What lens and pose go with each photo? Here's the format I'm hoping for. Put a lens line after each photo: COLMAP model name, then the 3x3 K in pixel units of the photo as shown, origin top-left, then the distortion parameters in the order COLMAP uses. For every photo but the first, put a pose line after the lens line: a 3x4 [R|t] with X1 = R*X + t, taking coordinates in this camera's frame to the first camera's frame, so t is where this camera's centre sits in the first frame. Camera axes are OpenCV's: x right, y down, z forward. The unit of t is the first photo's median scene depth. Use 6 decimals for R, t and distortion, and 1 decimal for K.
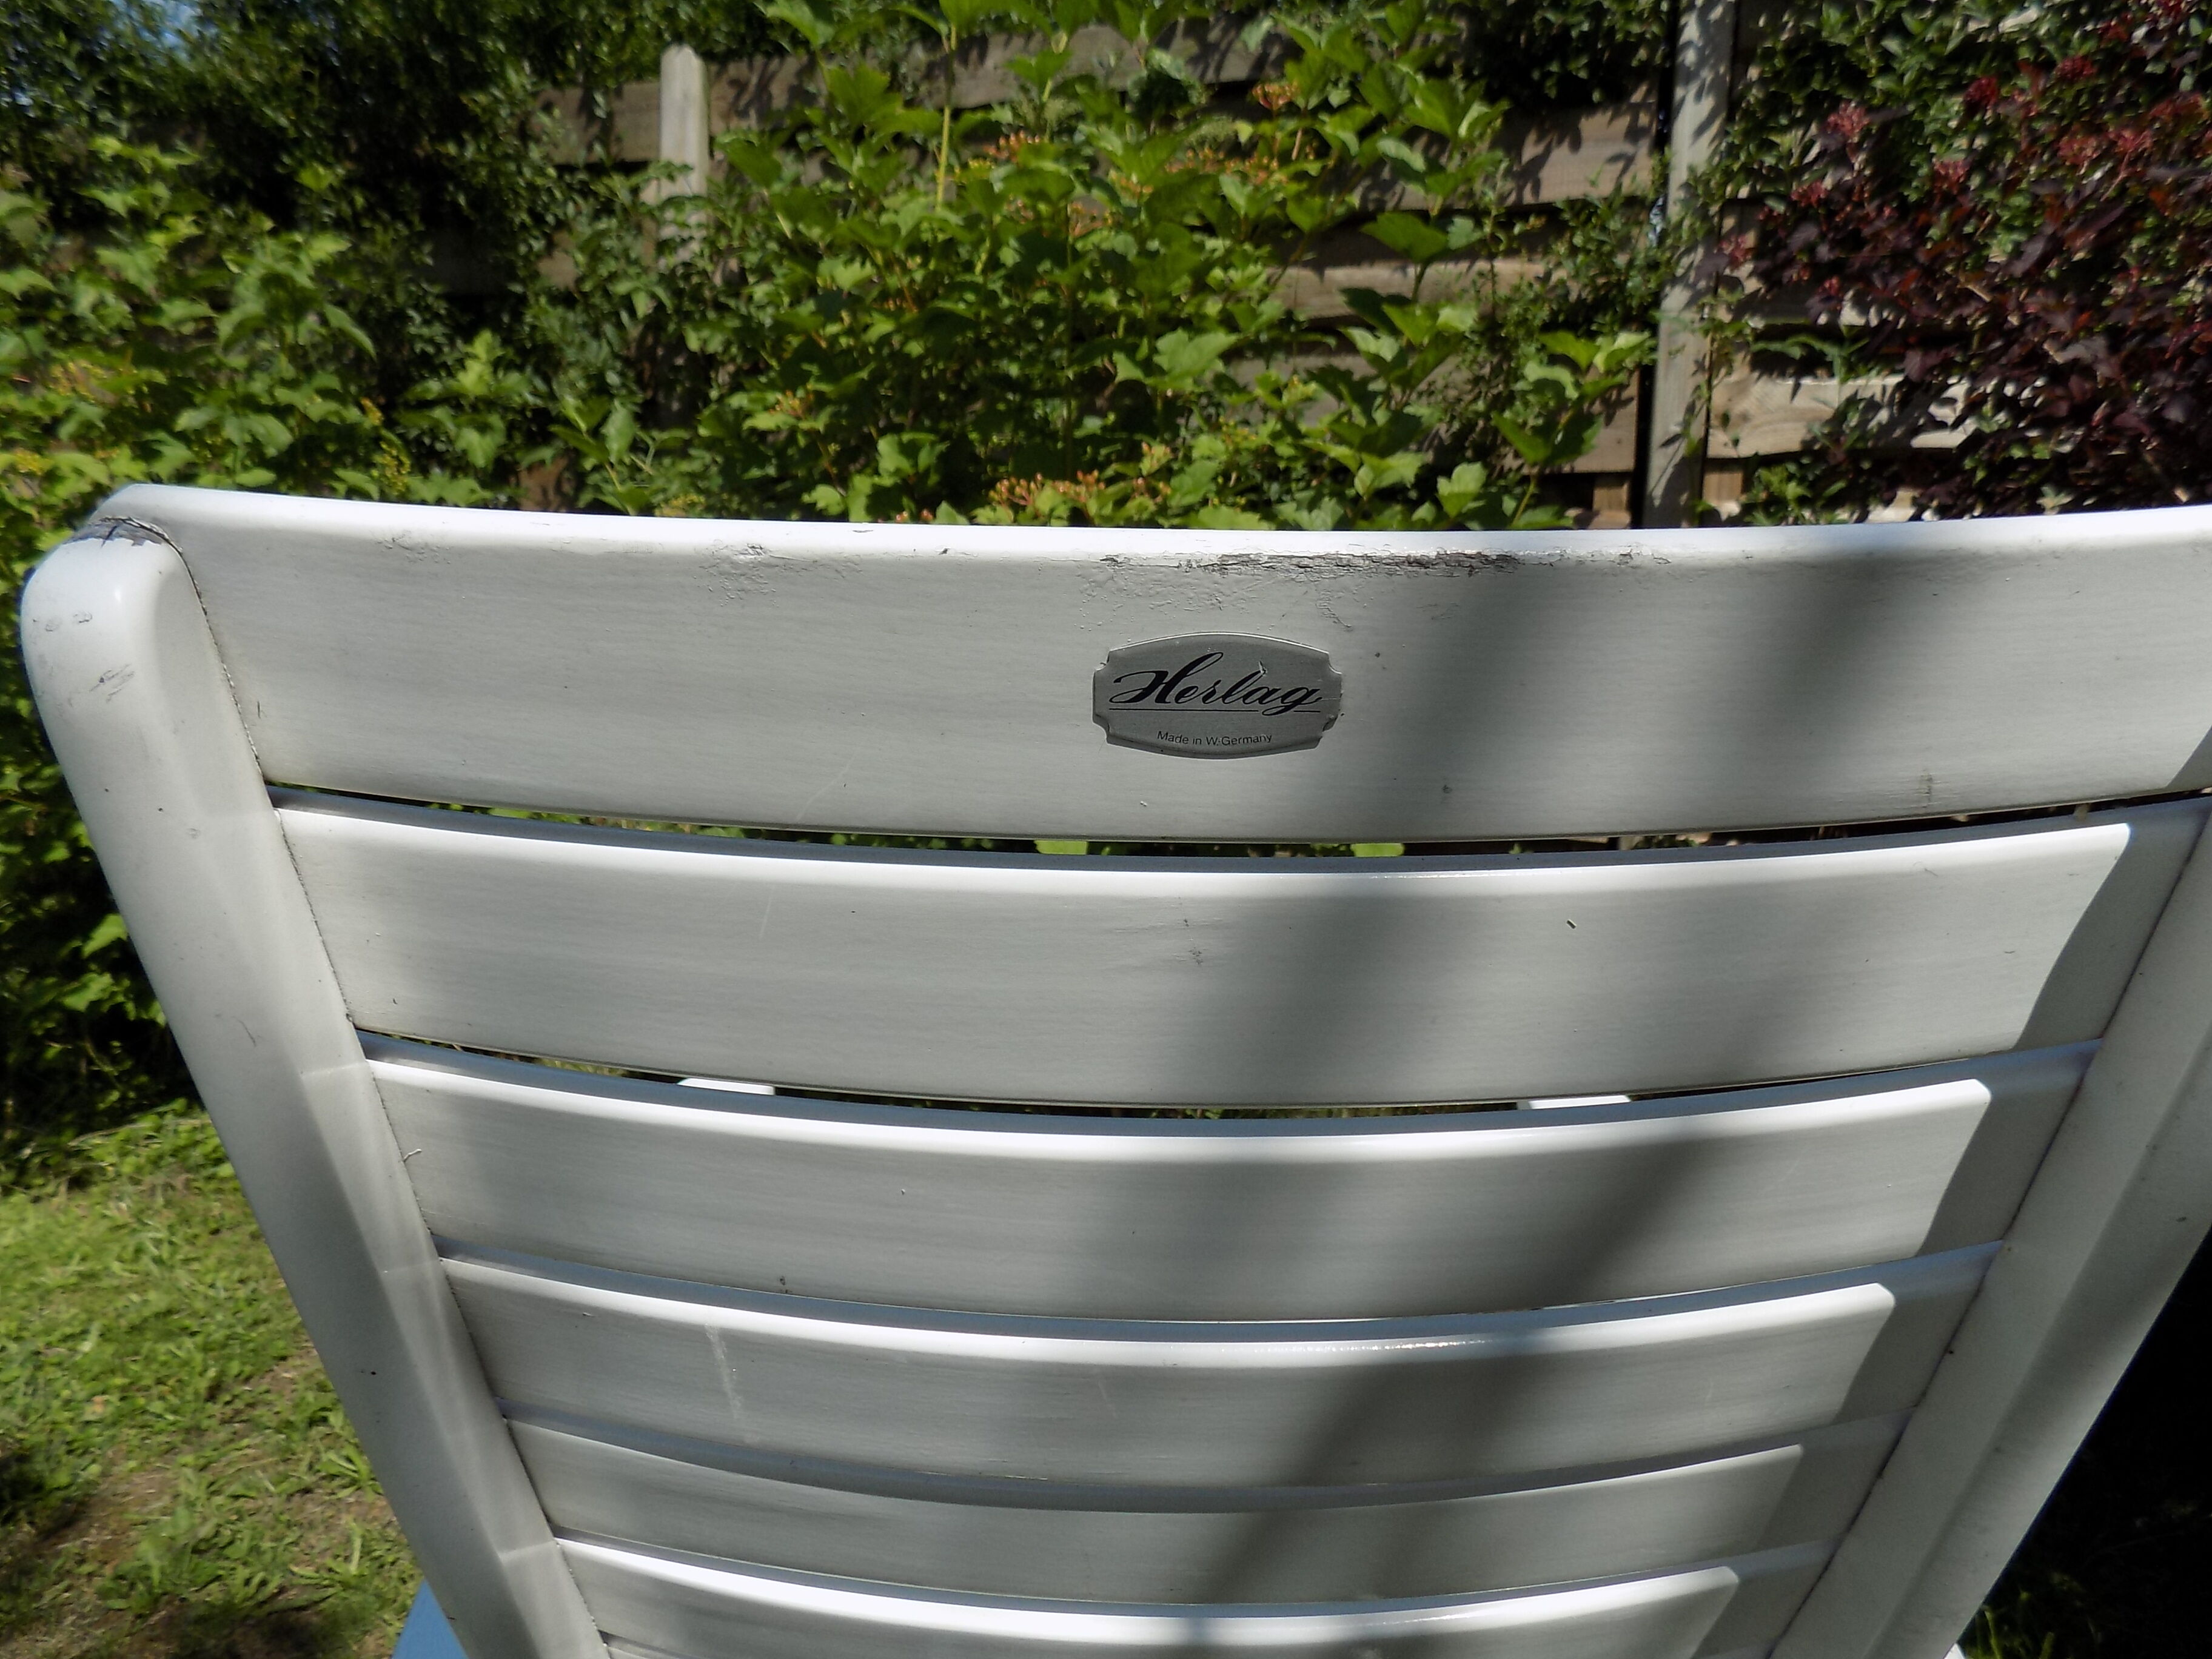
lens RADIAL K [[1469.9, 0, 1117.5], [0, 1469.9, 821.5], [0, 0, 1]] dist [-0.080655, 0.078568]
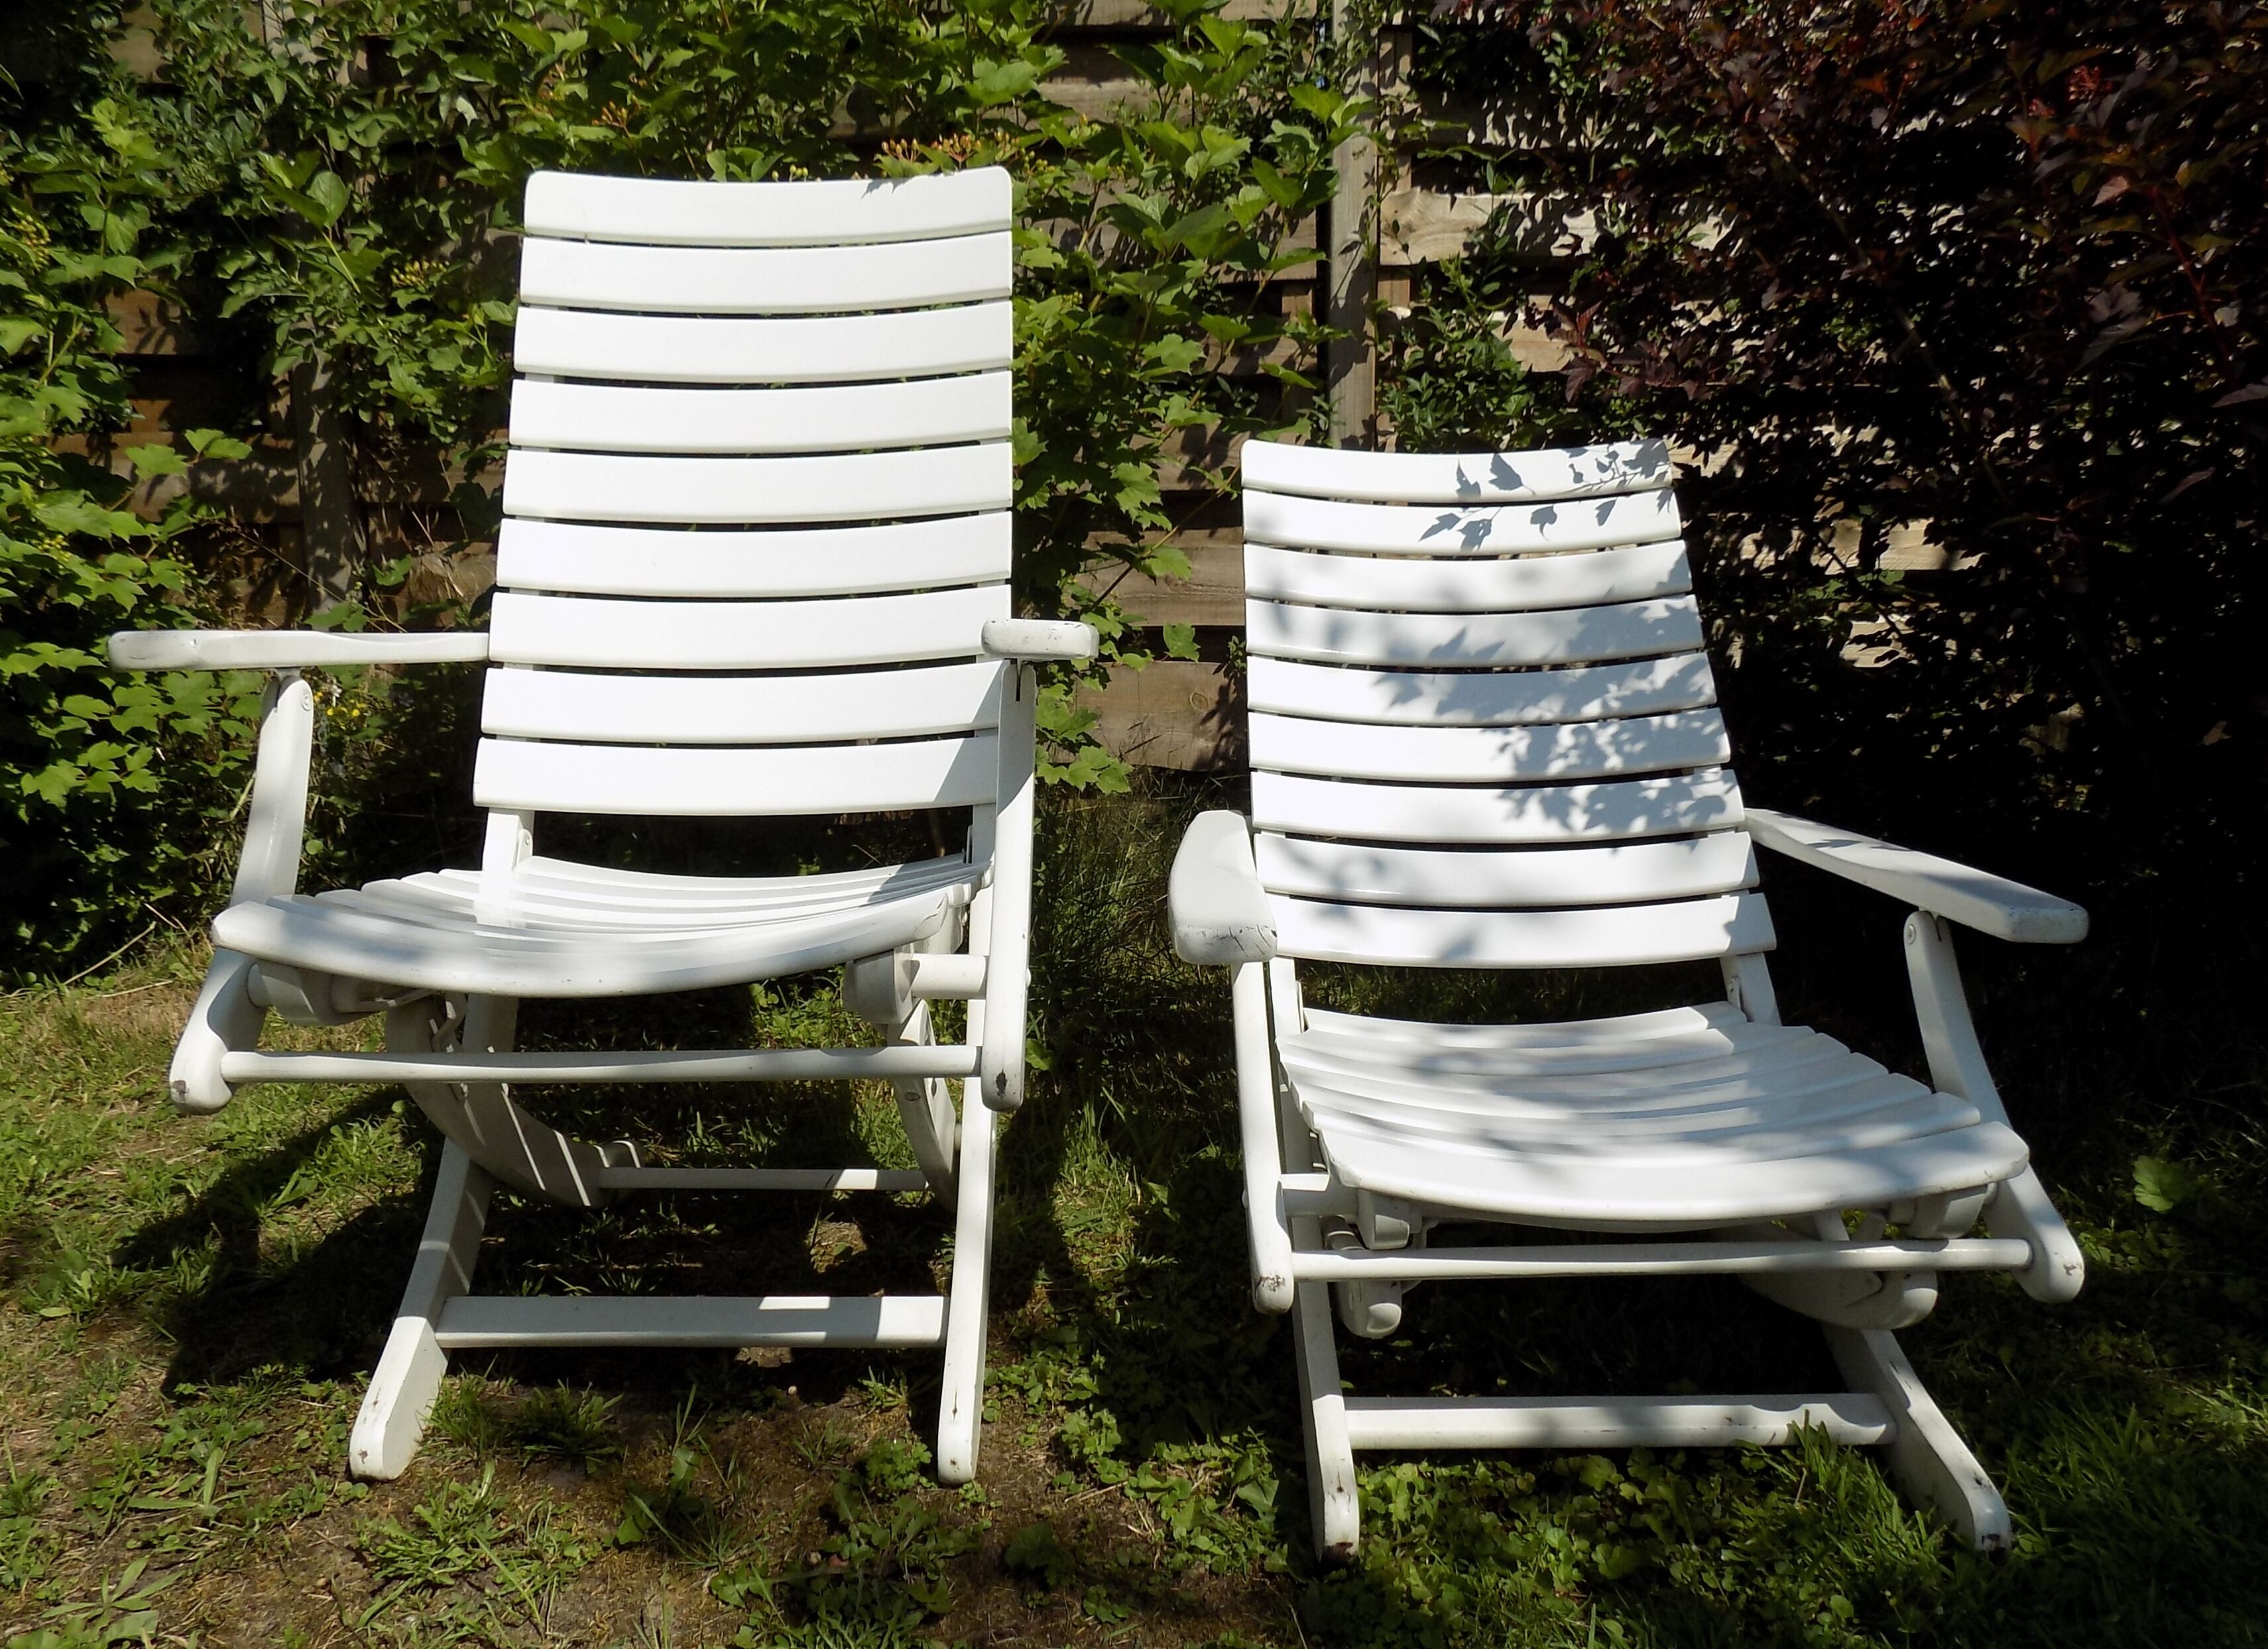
lens RADIAL K [[1607.5, 0, 1128.5], [0, 1607.5, 894.0], [0, 0, 1]] dist [-0.071235, 0.066022]
pose [[0.957127, -0.089253, 0.275574, -0.152037], [0.078817, 0.995697, 0.048741, 0.151676], [-0.278738, -0.024932, 0.960043, -0.114923]]
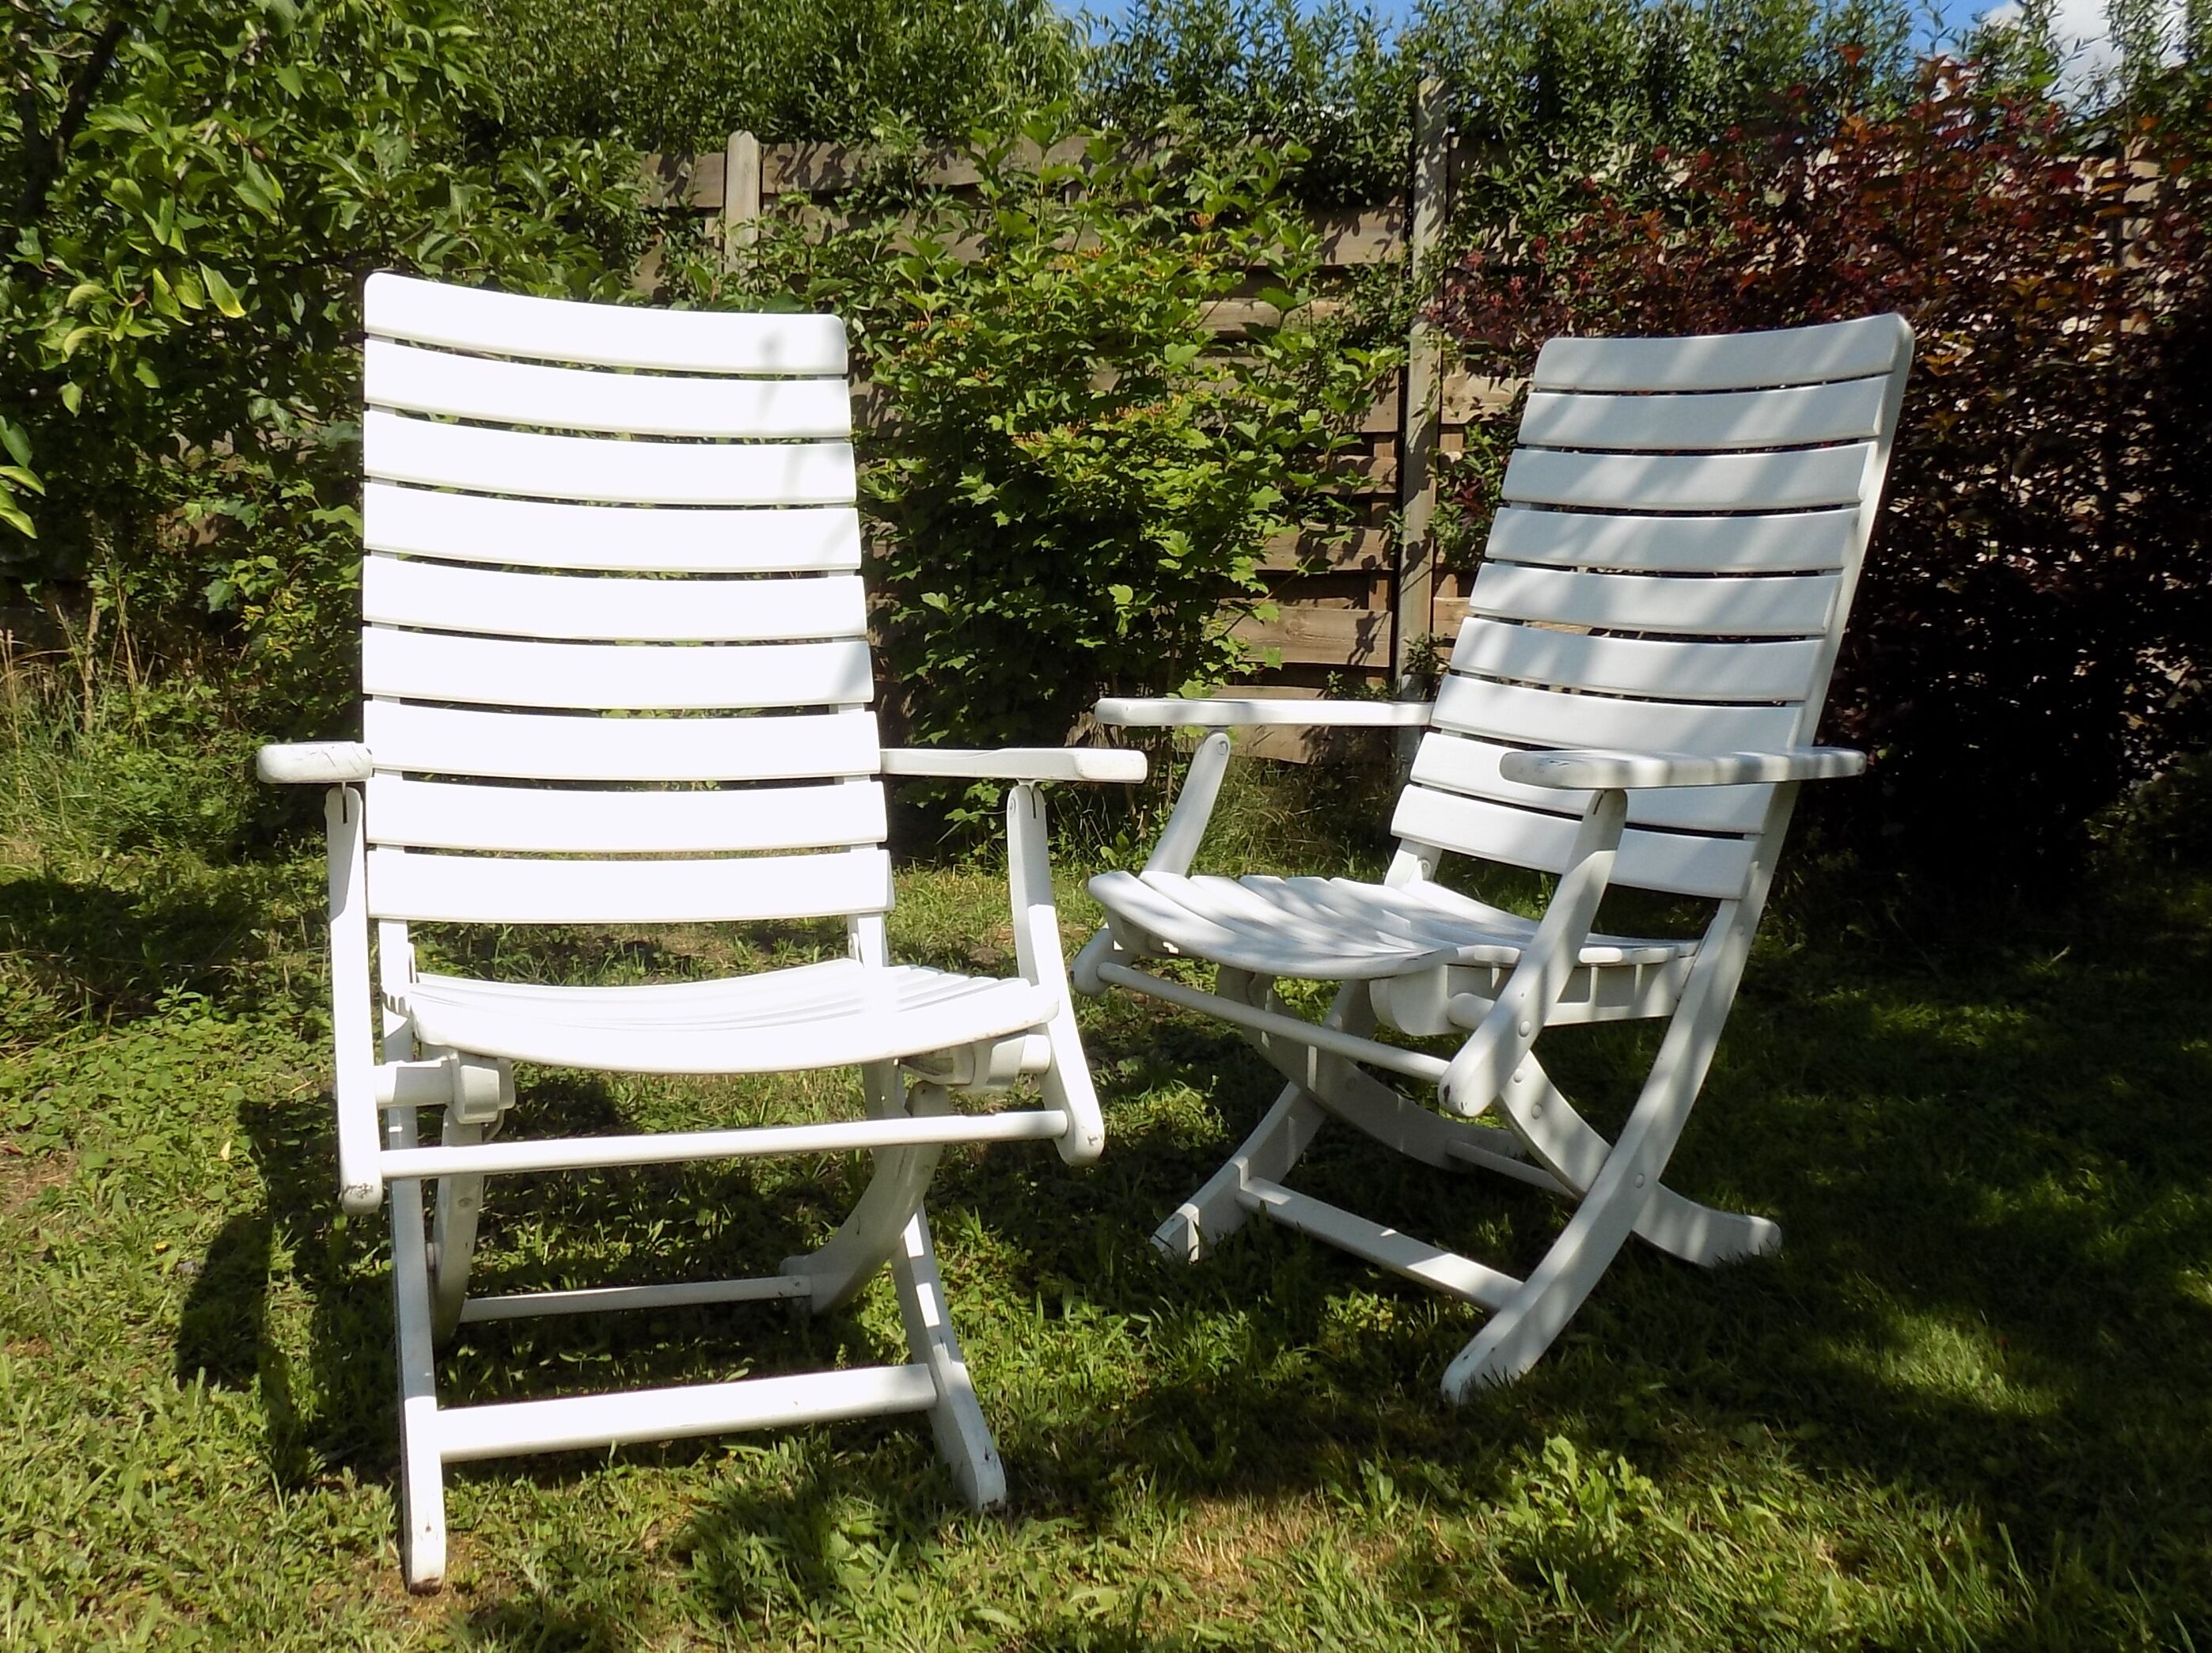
lens RADIAL K [[1925.5, 0, 1076.3], [0, 1925.5, 871.6], [0, 0, 1]] dist [-0.090247, 0.081258]
pose [[0.988479, -0.016756, 0.150430, -0.328443], [0.023739, 0.998716, -0.044747, 0.337866], [-0.149487, 0.047803, 0.987607, -1.034221]]
